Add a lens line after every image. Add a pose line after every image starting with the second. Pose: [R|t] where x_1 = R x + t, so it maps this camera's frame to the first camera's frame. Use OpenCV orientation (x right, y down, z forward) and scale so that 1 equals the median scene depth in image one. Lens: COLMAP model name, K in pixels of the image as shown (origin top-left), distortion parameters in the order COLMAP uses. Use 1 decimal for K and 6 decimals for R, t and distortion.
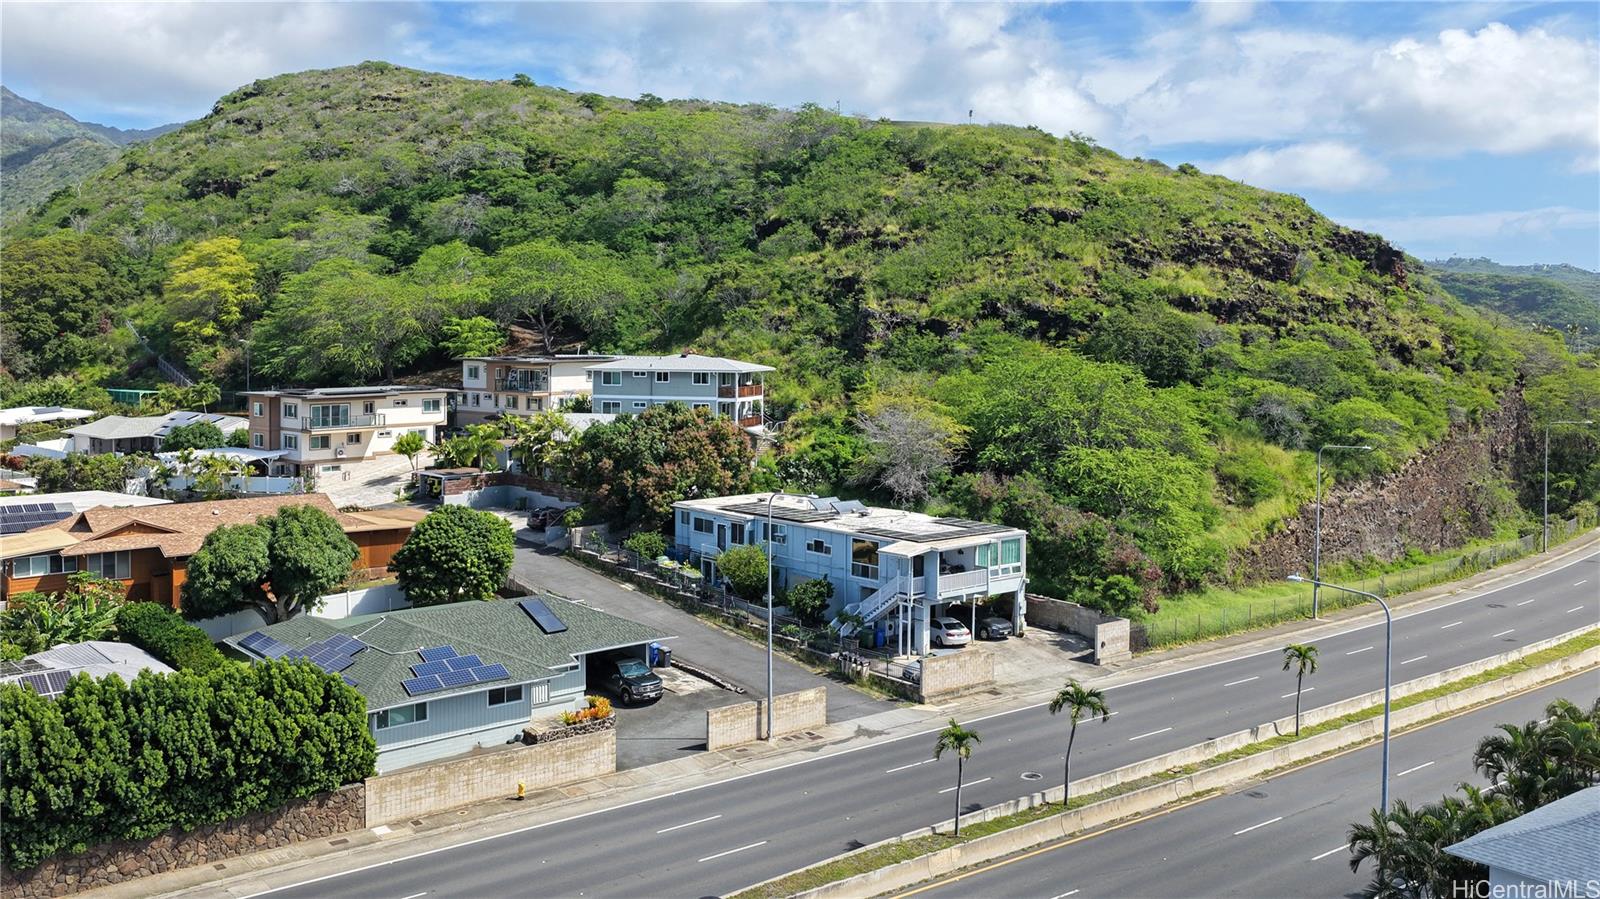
lens RADIAL K [[1399.0, 0, 831.6], [0, 1399.0, 448.6], [0, 0, 1]] dist [-0.009317, 0.027758]
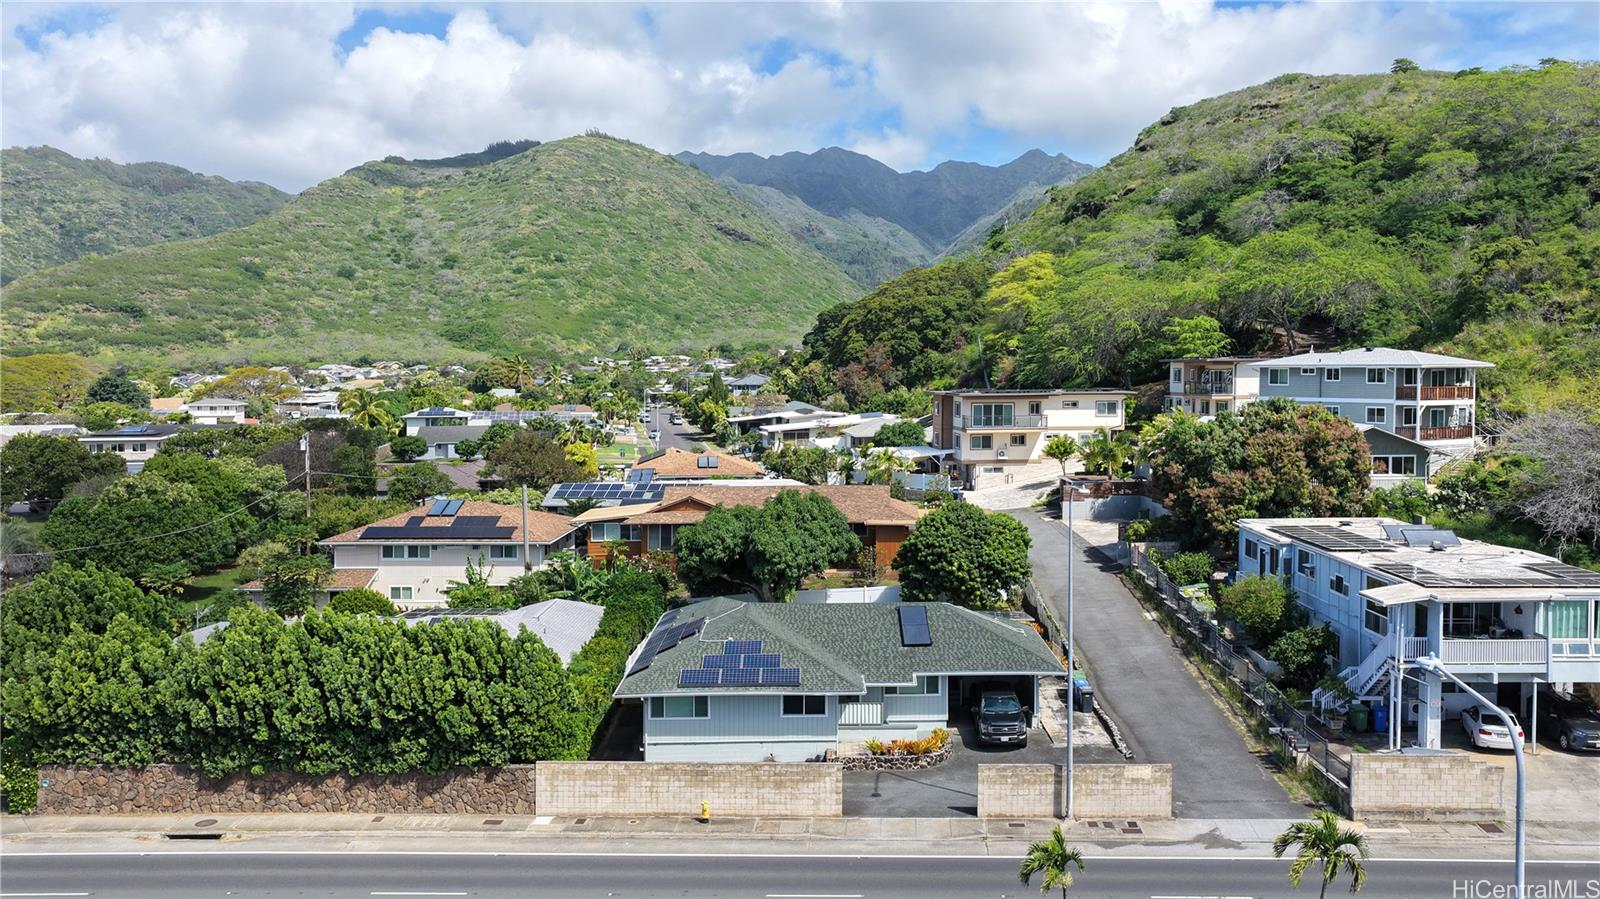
lens RADIAL K [[1399.0, 0, 831.6], [0, 1399.0, 448.6], [0, 0, 1]] dist [-0.009317, 0.027758]
pose [[0.758327, 0.032902, -0.651044, 0.256981], [-0.050174, 0.998709, -0.007970, 0.017700], [0.649941, 0.038709, 0.758998, 0.264103]]
